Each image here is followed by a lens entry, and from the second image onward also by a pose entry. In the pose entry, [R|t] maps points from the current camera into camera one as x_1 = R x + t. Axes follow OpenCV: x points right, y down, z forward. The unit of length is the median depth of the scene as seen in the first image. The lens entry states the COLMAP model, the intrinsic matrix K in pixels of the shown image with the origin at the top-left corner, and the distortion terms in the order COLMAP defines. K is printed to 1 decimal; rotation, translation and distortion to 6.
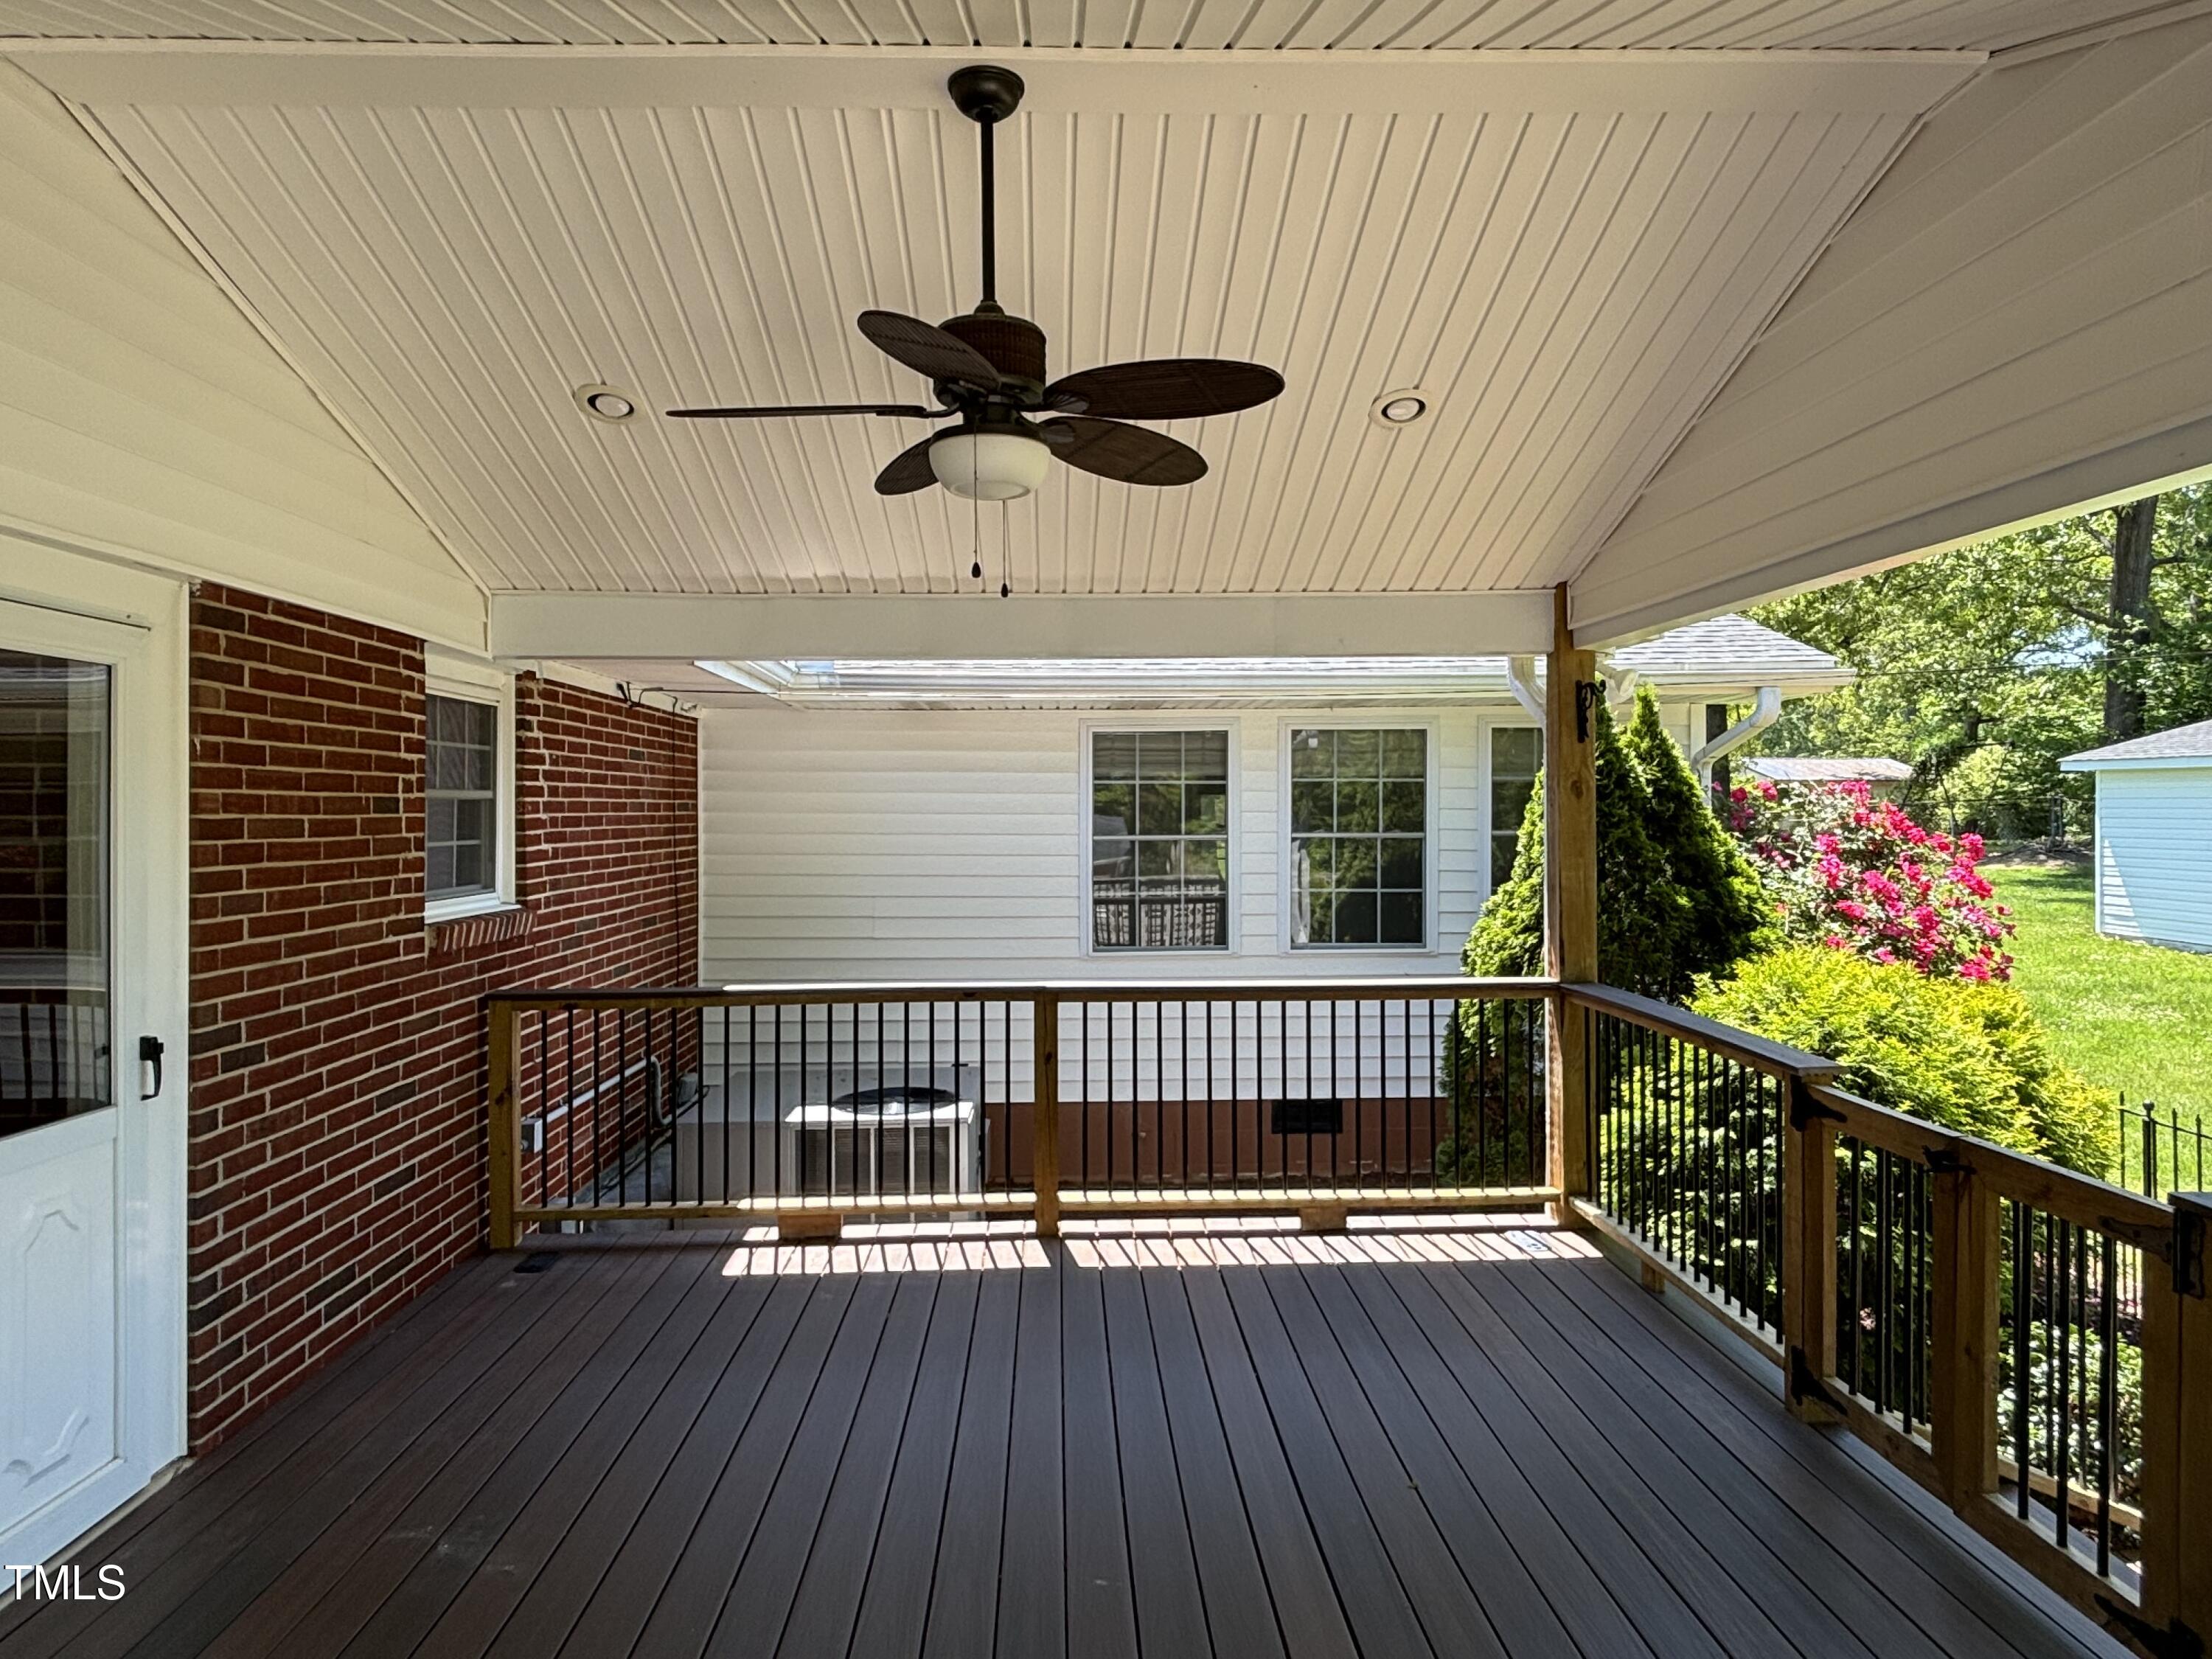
lens RADIAL K [[1382.8, 0, 1104.0], [0, 1382.8, 810.7], [0, 0, 1]] dist [0.052219, -0.064737]
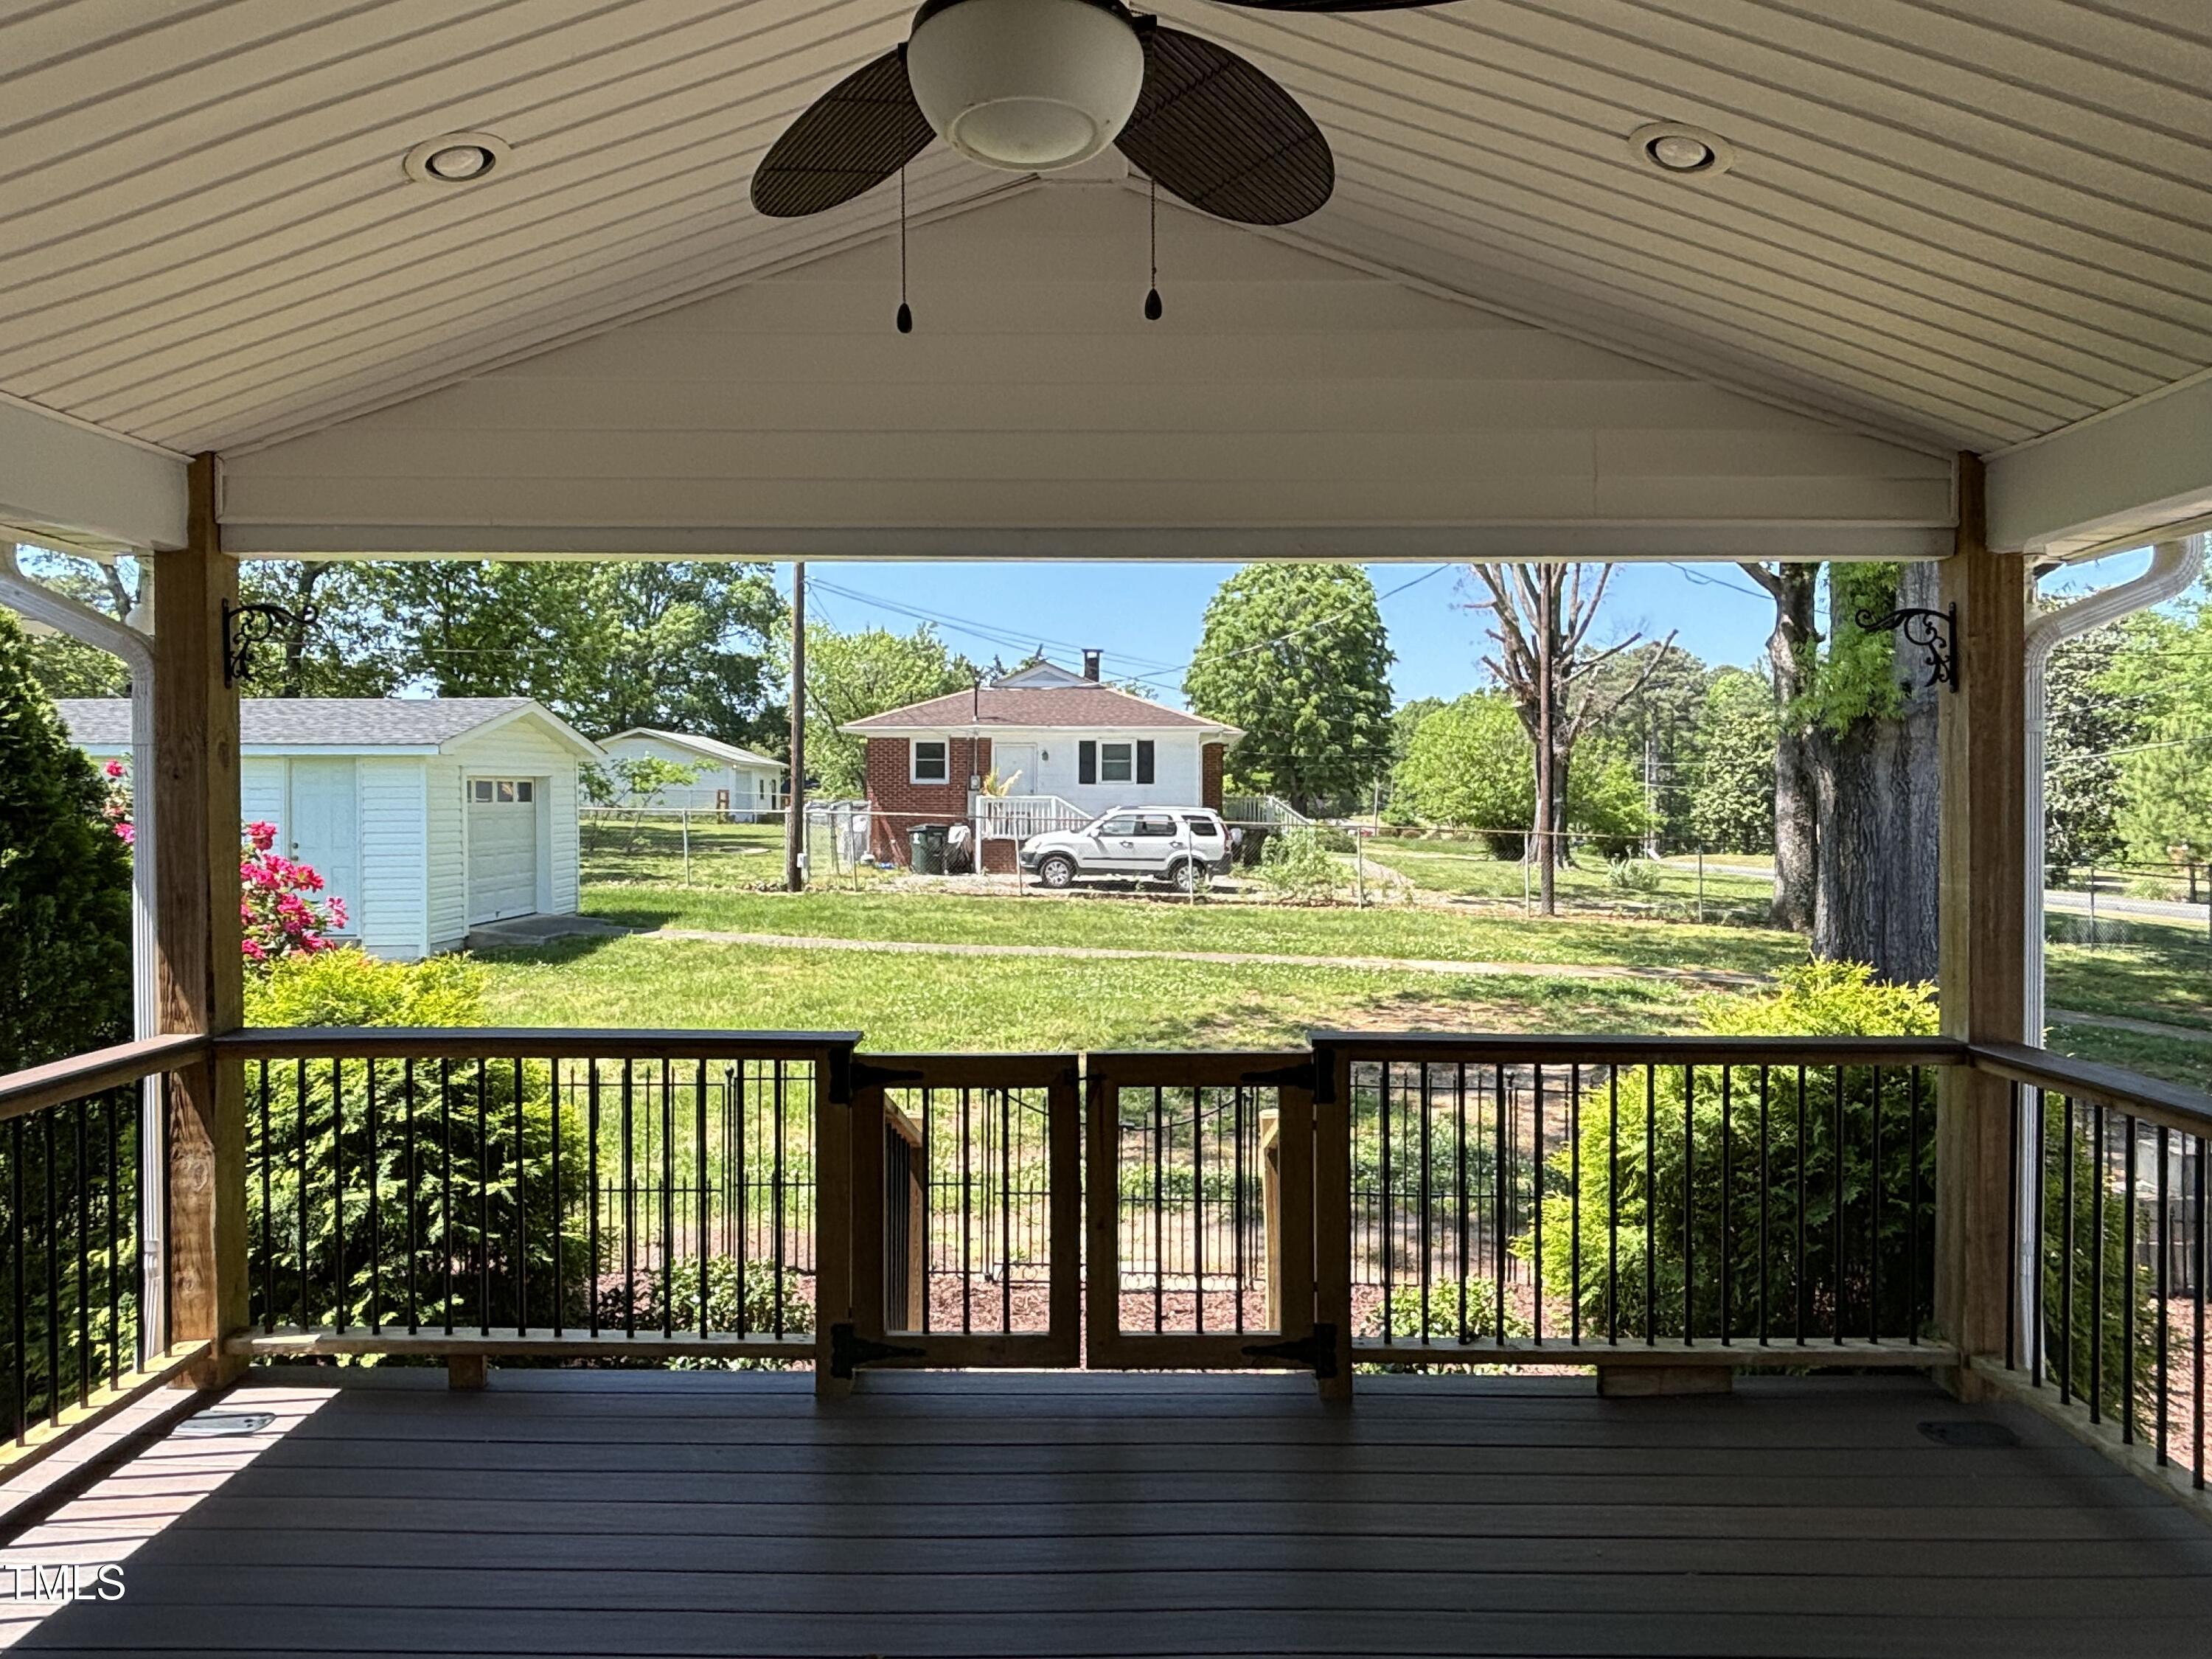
lens RADIAL K [[1382.8, 0, 1104.0], [0, 1382.8, 810.7], [0, 0, 1]] dist [0.052219, -0.064737]
pose [[0.051460, -0.005965, 0.998657, -0.293493], [0.002207, 0.999980, 0.005859, 0.009054], [-0.998673, 0.001902, 0.051473, 0.463451]]
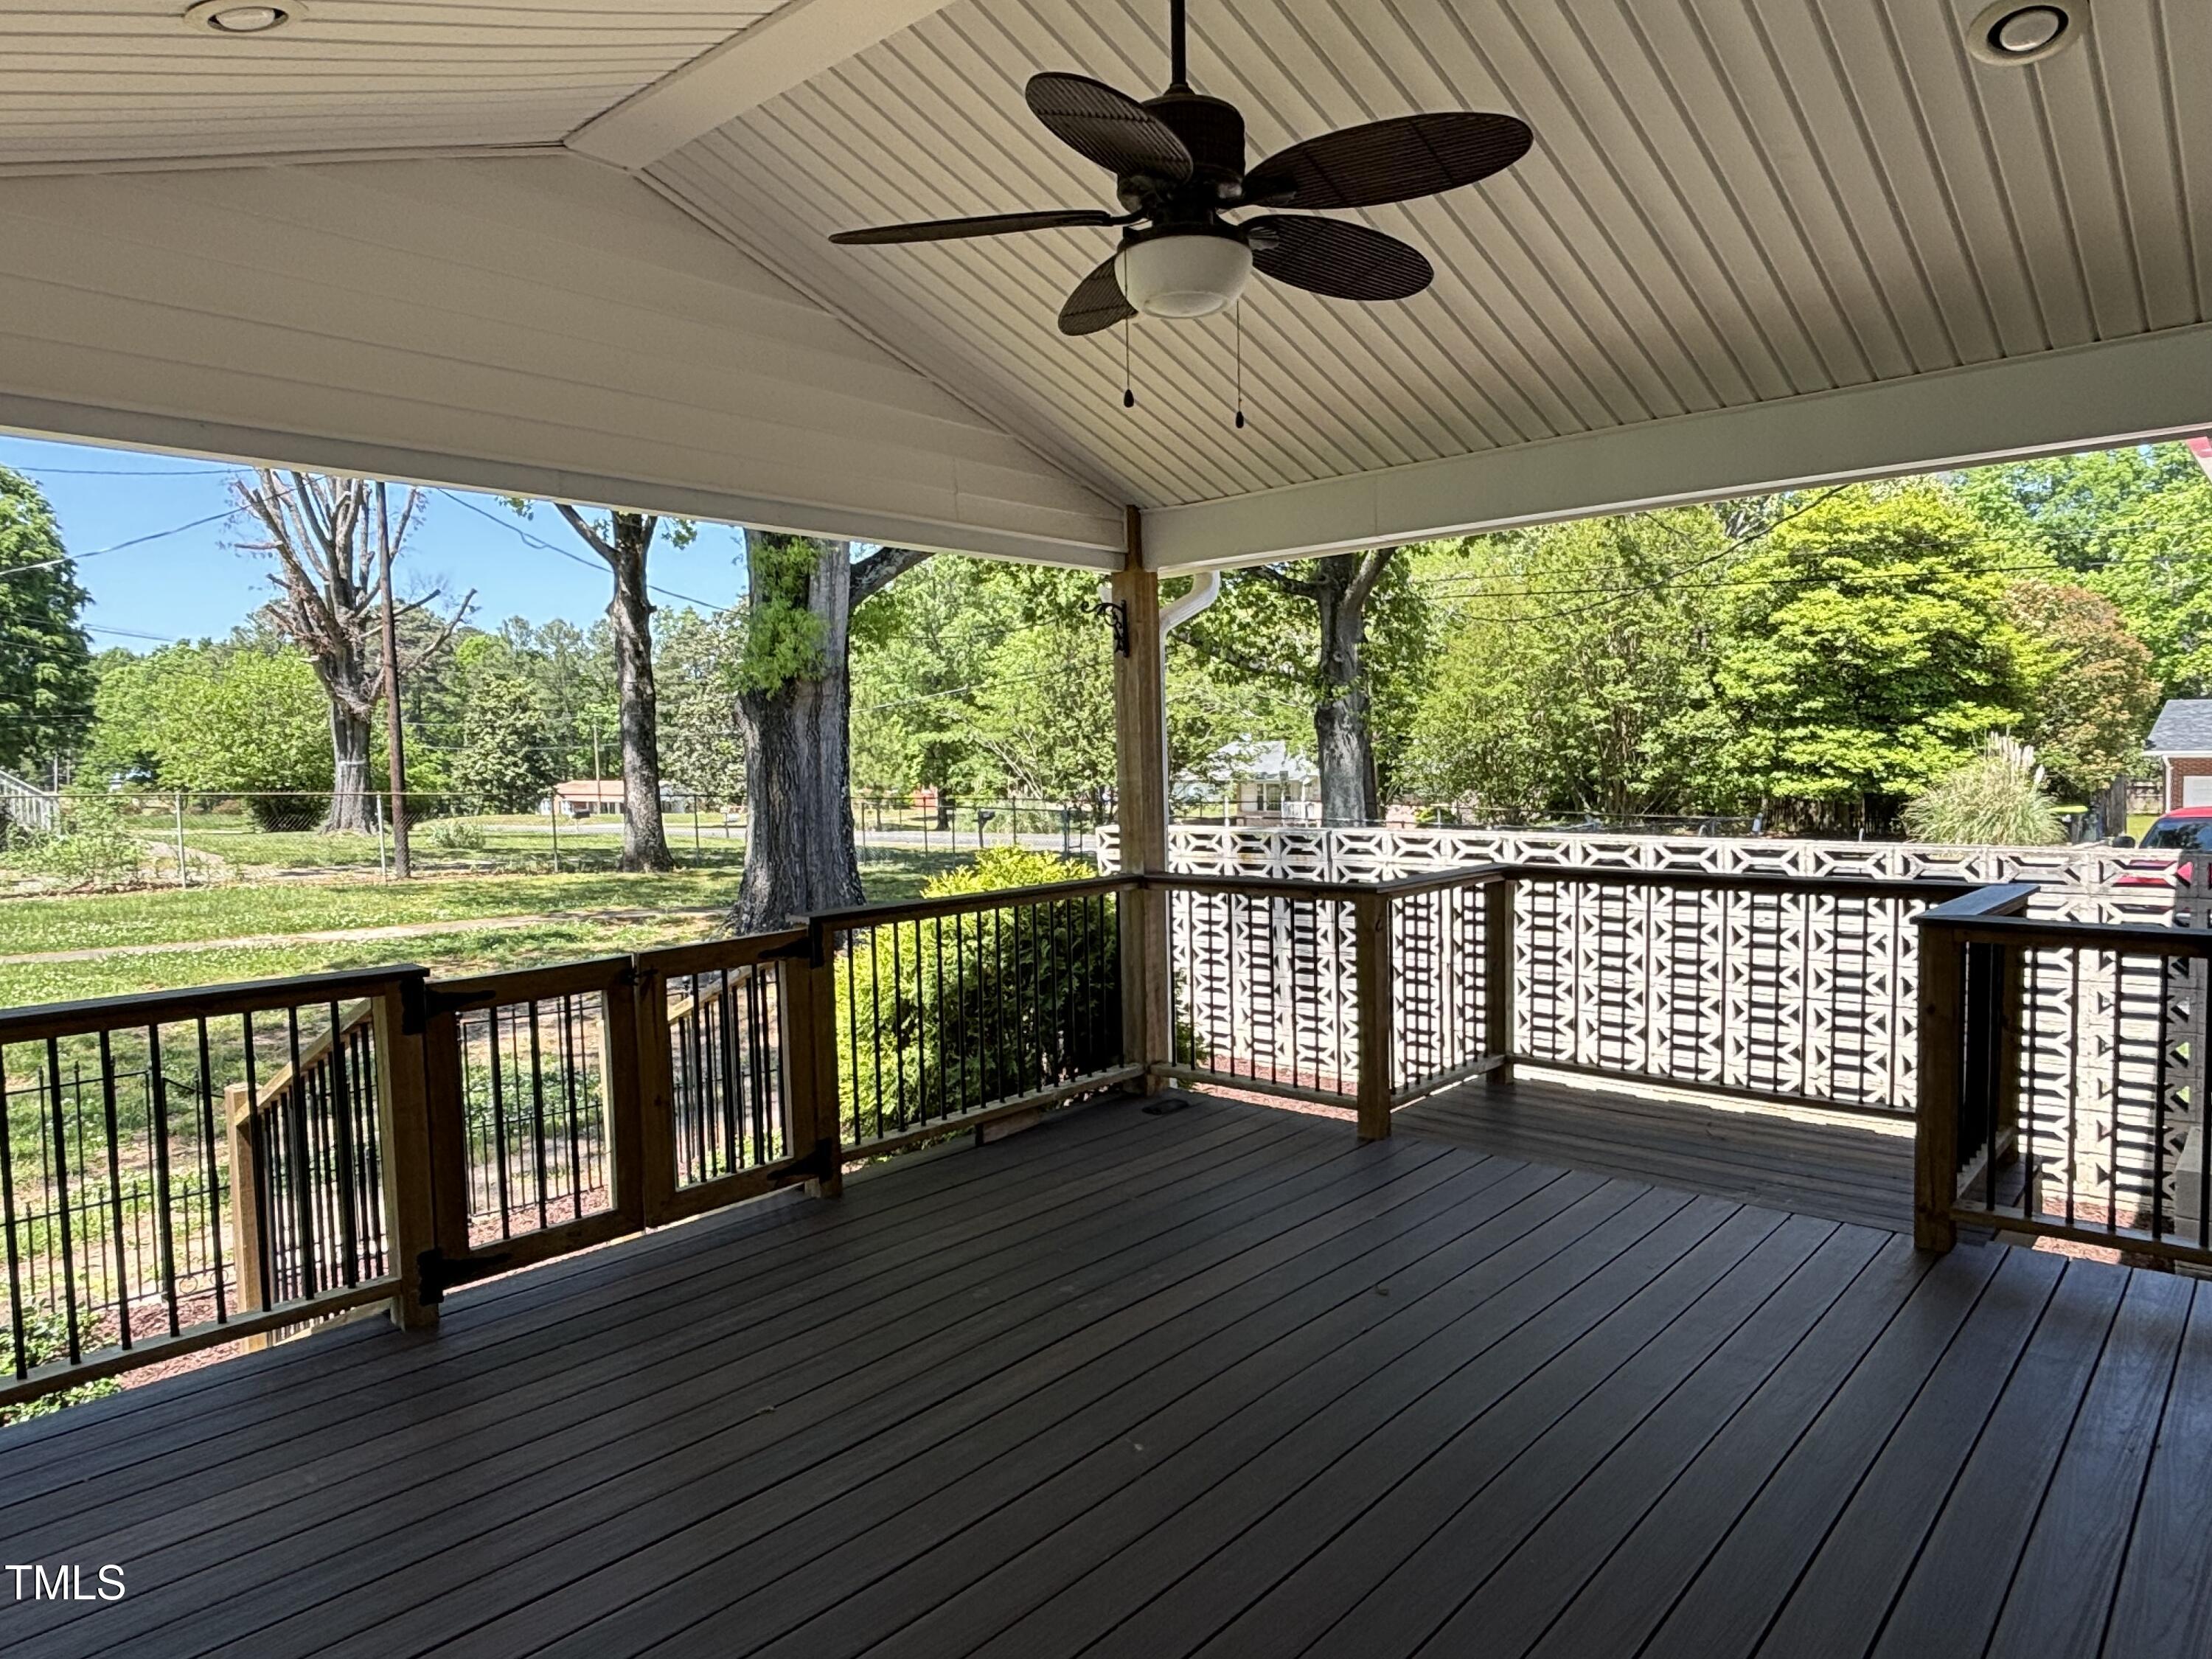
lens RADIAL K [[1382.8, 0, 1104.0], [0, 1382.8, 810.7], [0, 0, 1]] dist [0.052219, -0.064737]
pose [[-0.721160, -0.011931, 0.692665, -0.324898], [0.027361, 0.998581, 0.045687, 0.024721], [-0.692228, 0.051900, -0.719811, 0.827897]]
